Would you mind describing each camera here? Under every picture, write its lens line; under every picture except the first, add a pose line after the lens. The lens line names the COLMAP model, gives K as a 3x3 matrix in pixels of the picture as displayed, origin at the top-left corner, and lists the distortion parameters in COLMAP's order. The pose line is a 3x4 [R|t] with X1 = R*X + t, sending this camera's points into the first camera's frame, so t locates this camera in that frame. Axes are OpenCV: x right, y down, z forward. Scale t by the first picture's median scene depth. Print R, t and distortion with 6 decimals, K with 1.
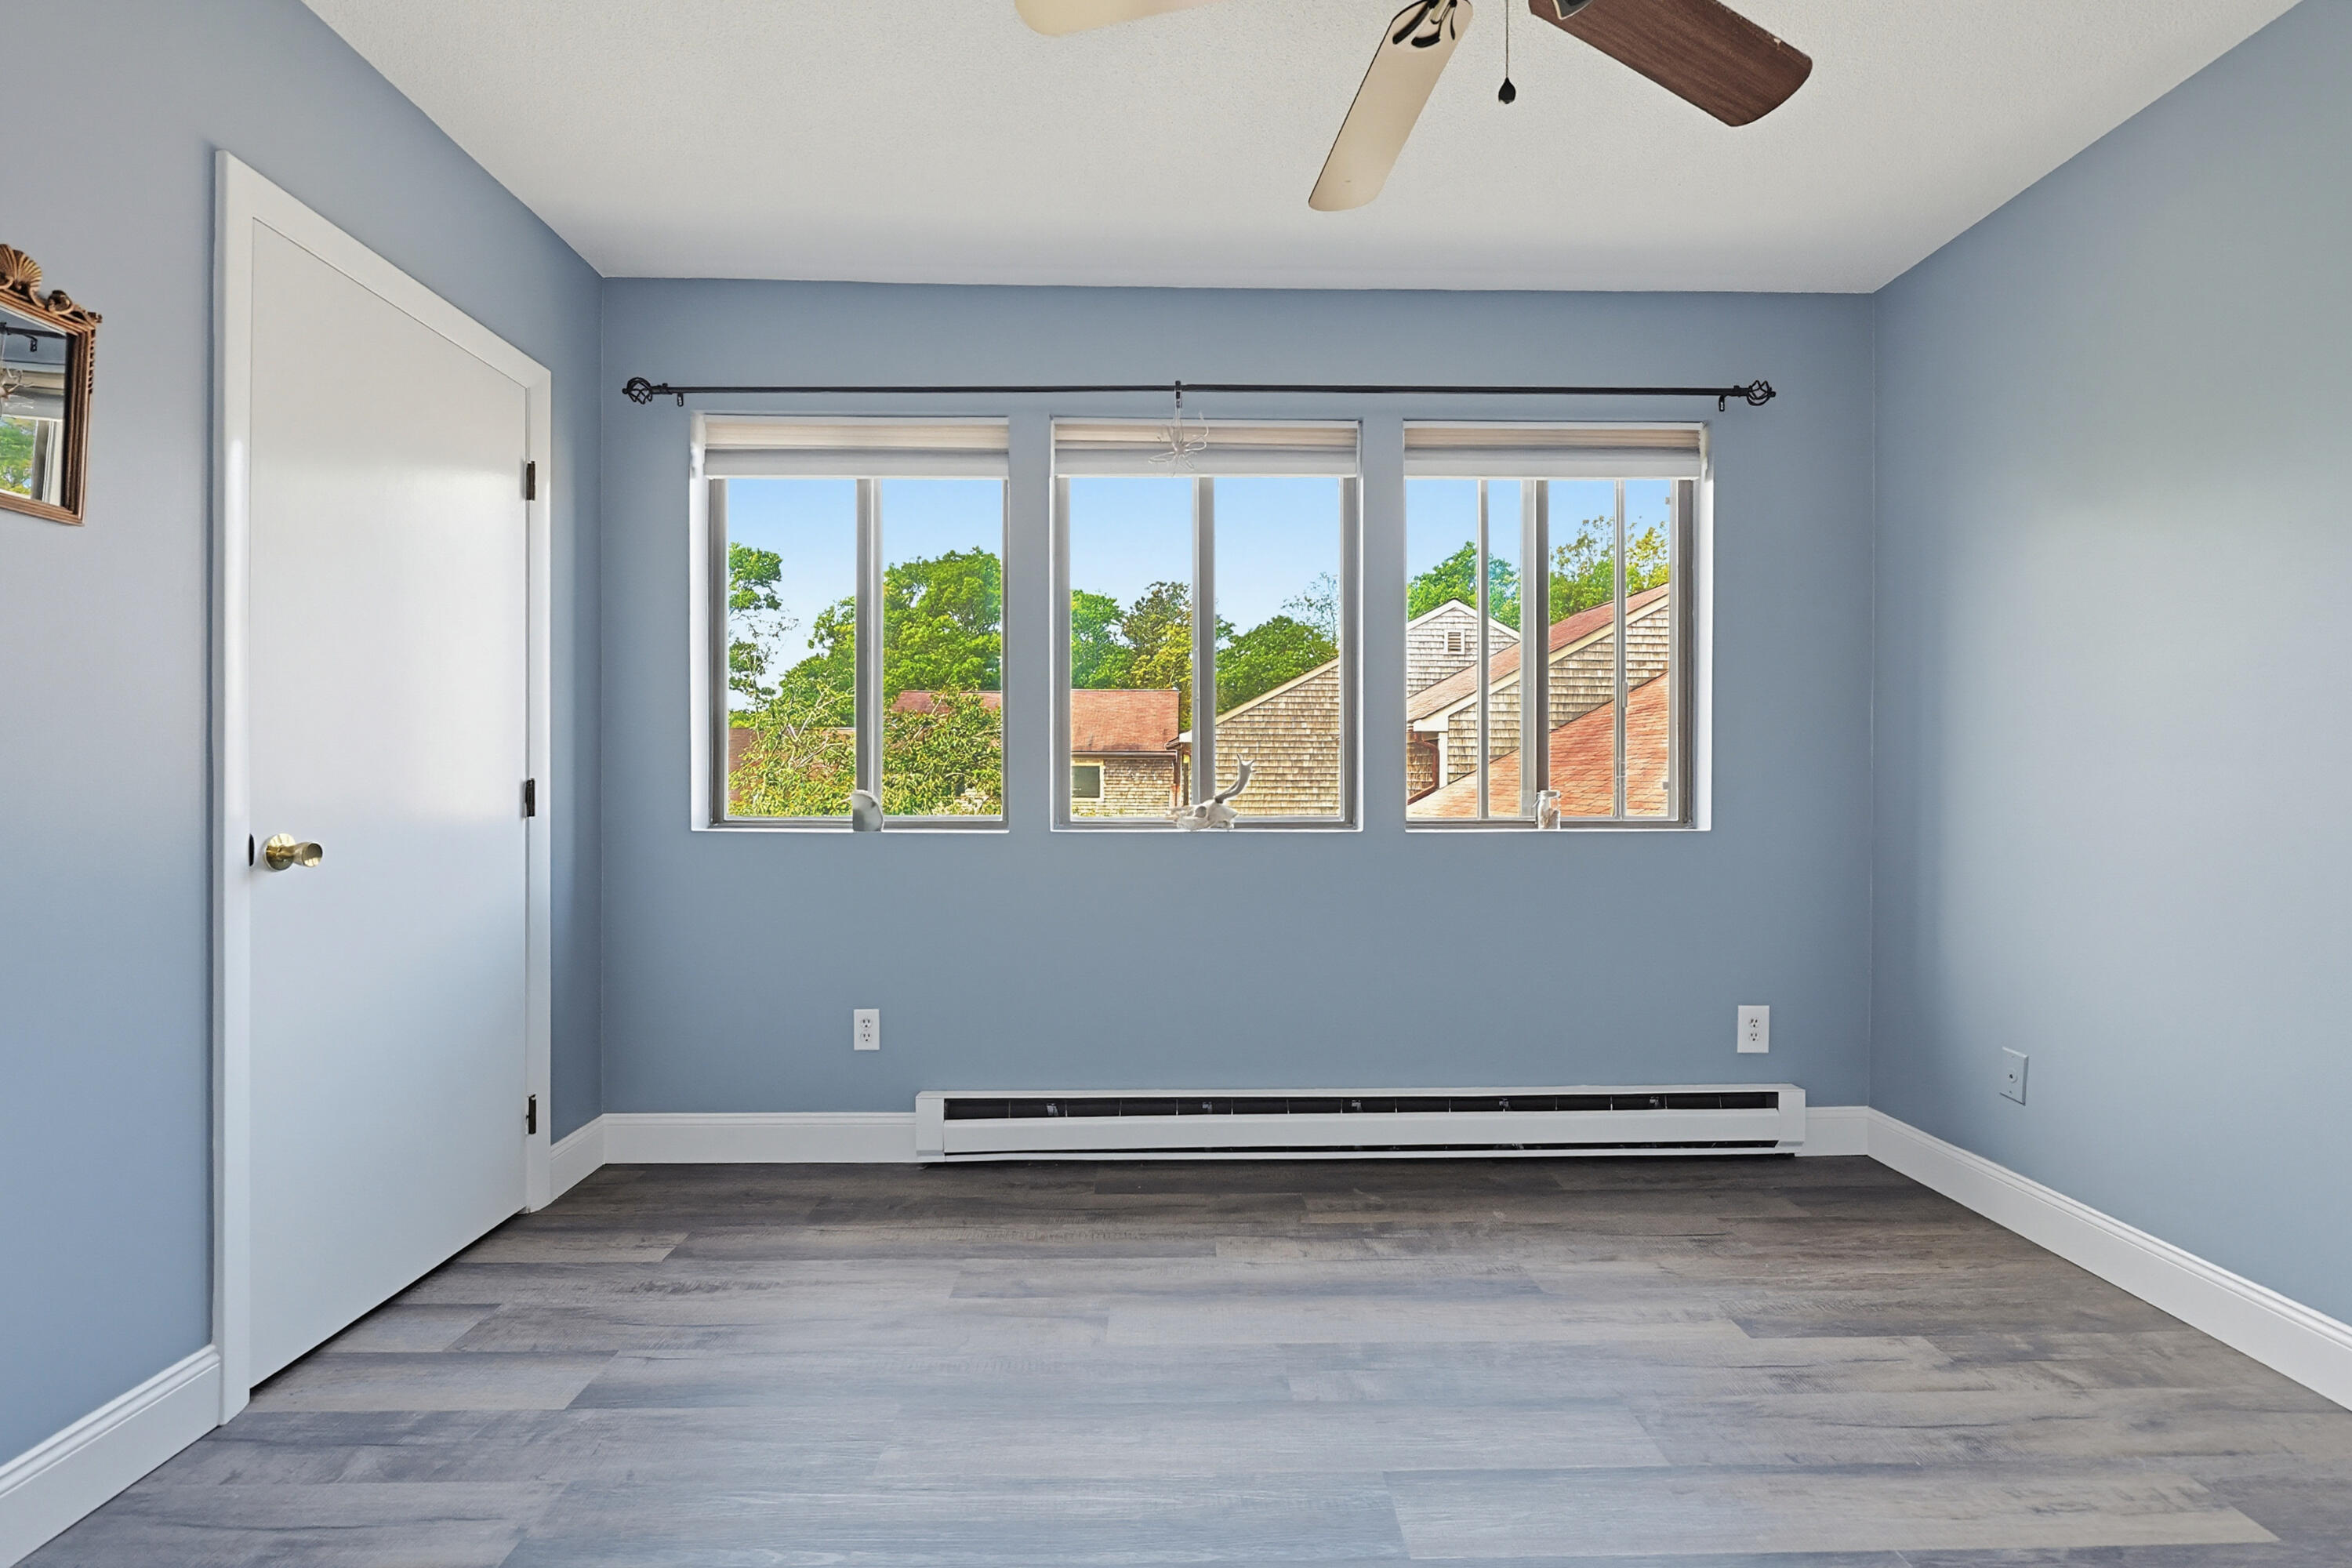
lens RADIAL K [[1018.1, 0, 1180.6], [0, 1018.1, 777.6], [0, 0, 1]] dist [0.010154, 0.000589]
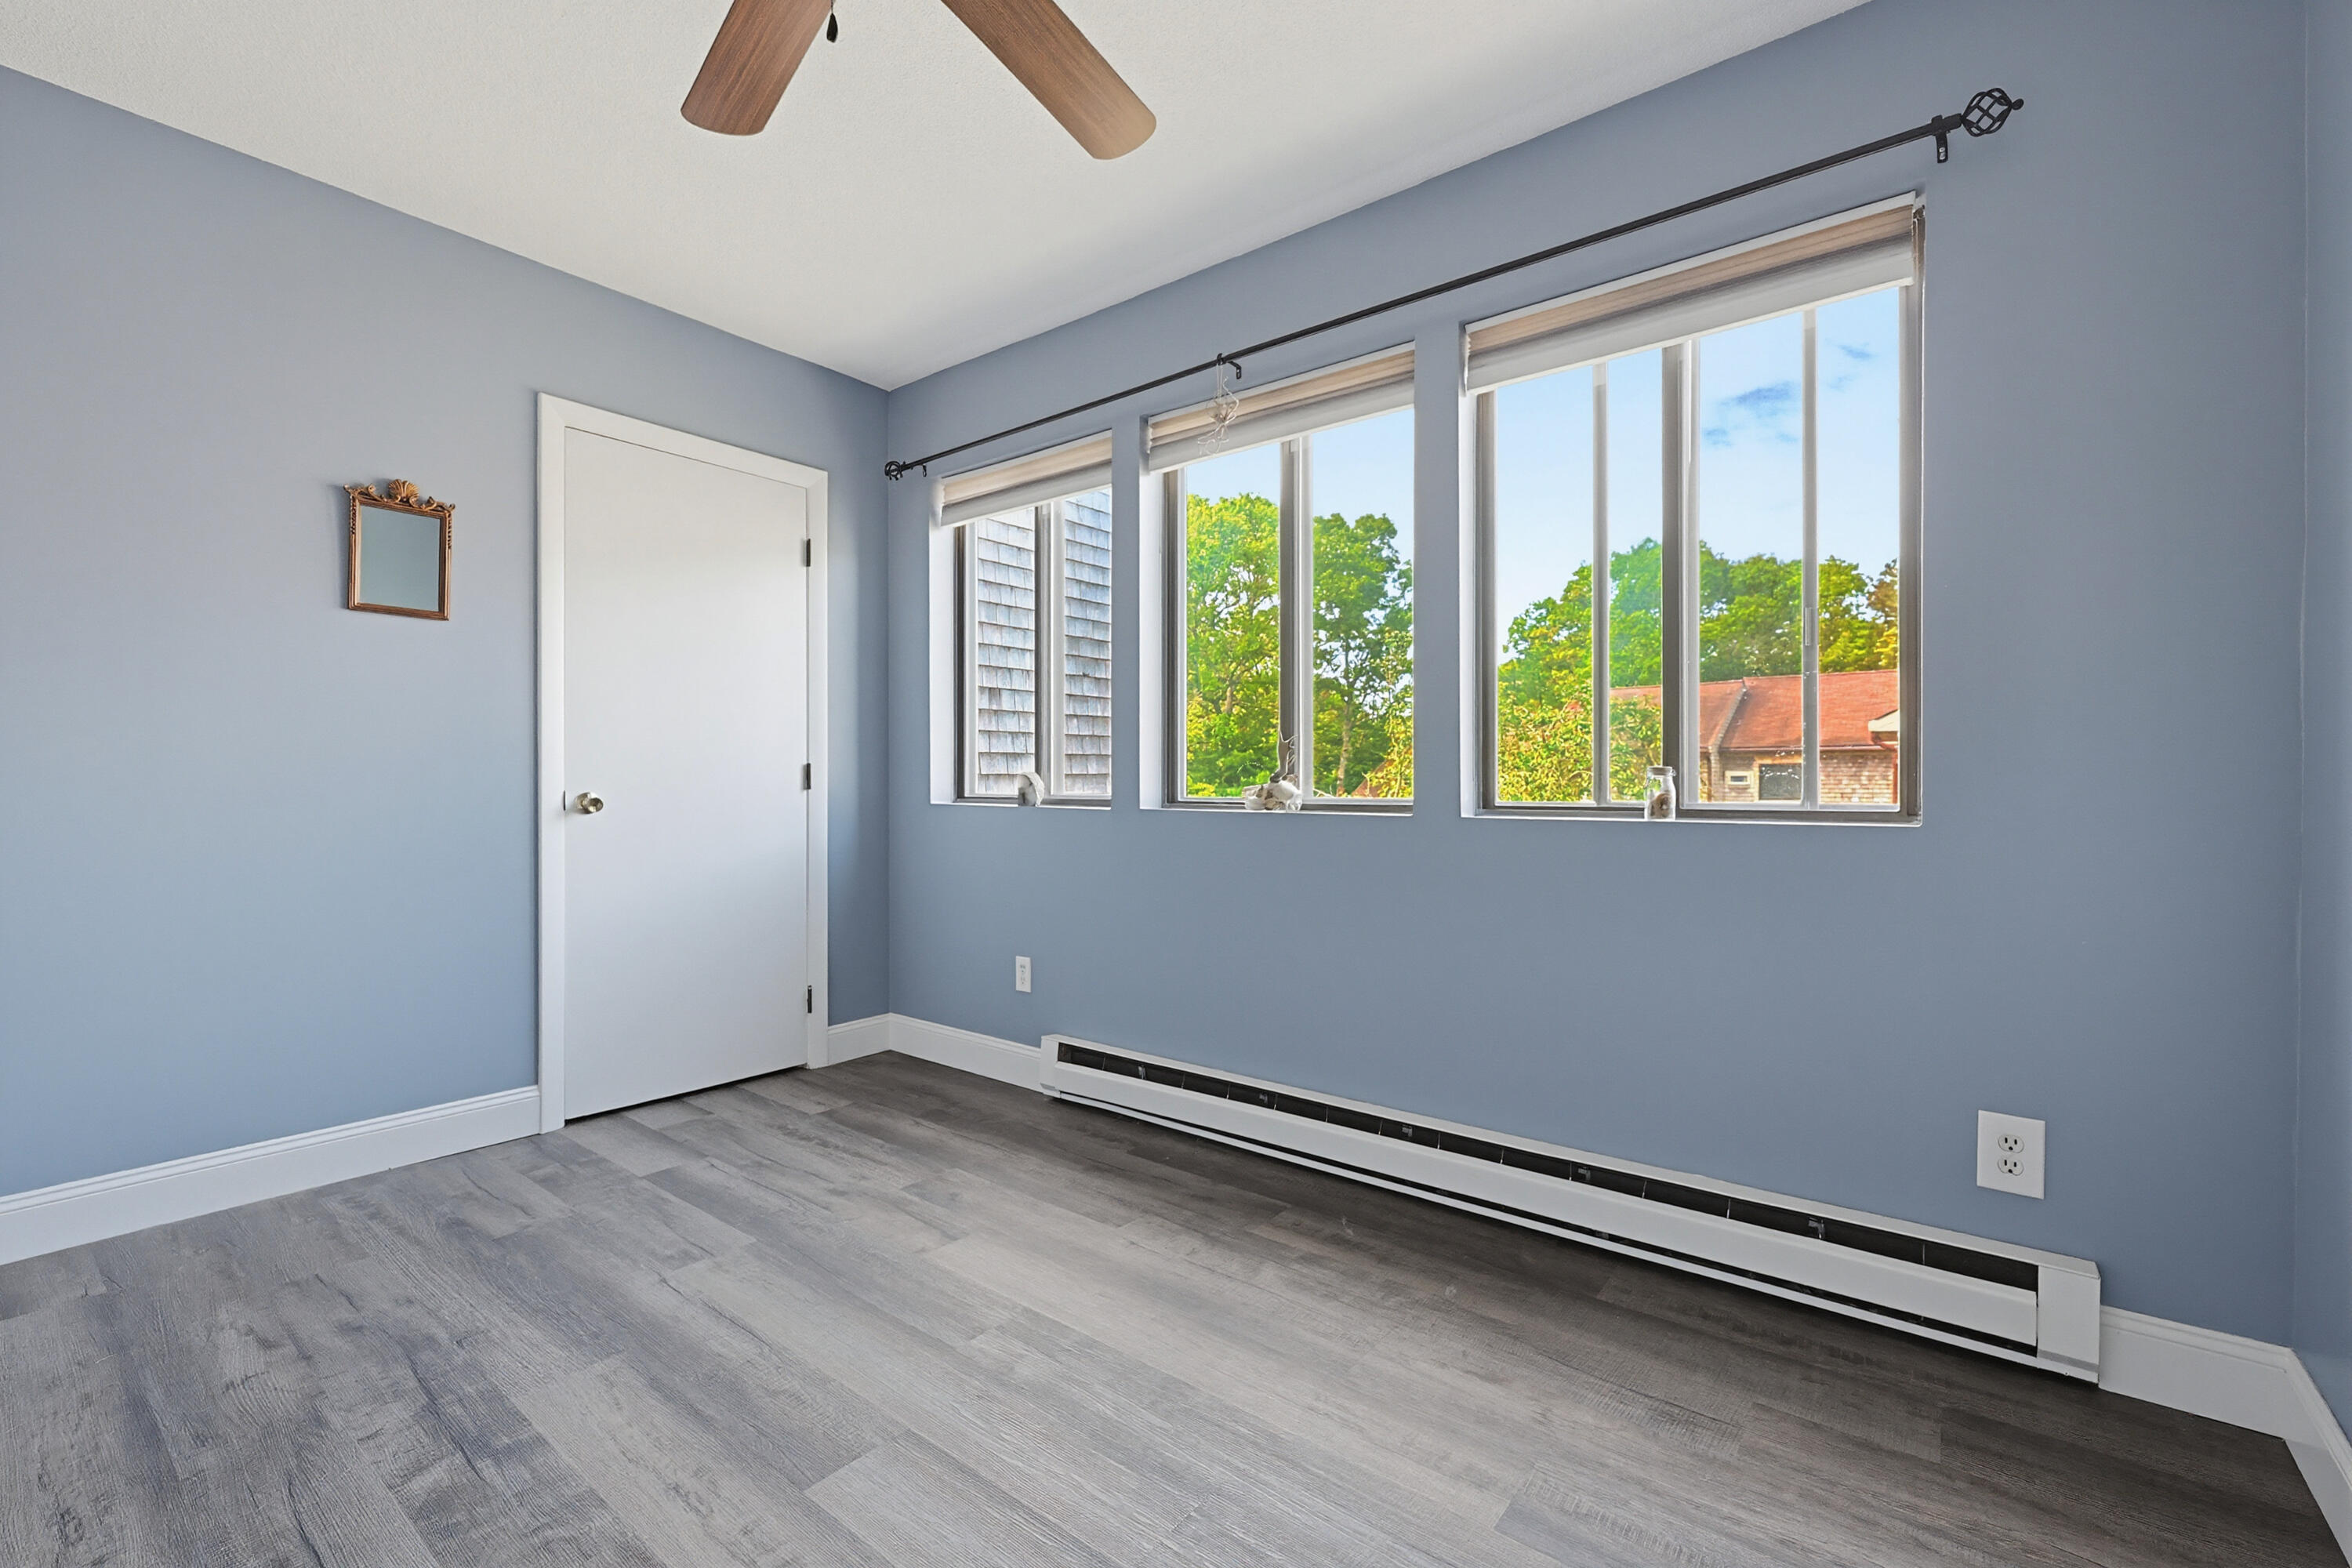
lens RADIAL K [[1018.1, 0, 1180.6], [0, 1018.1, 777.6], [0, 0, 1]] dist [0.010154, 0.000589]
pose [[0.766327, -0.001434, -0.642449, 0.643368], [0.006537, 0.999963, 0.005565, 0.015773], [0.642417, -0.008464, 0.766308, 0.237213]]
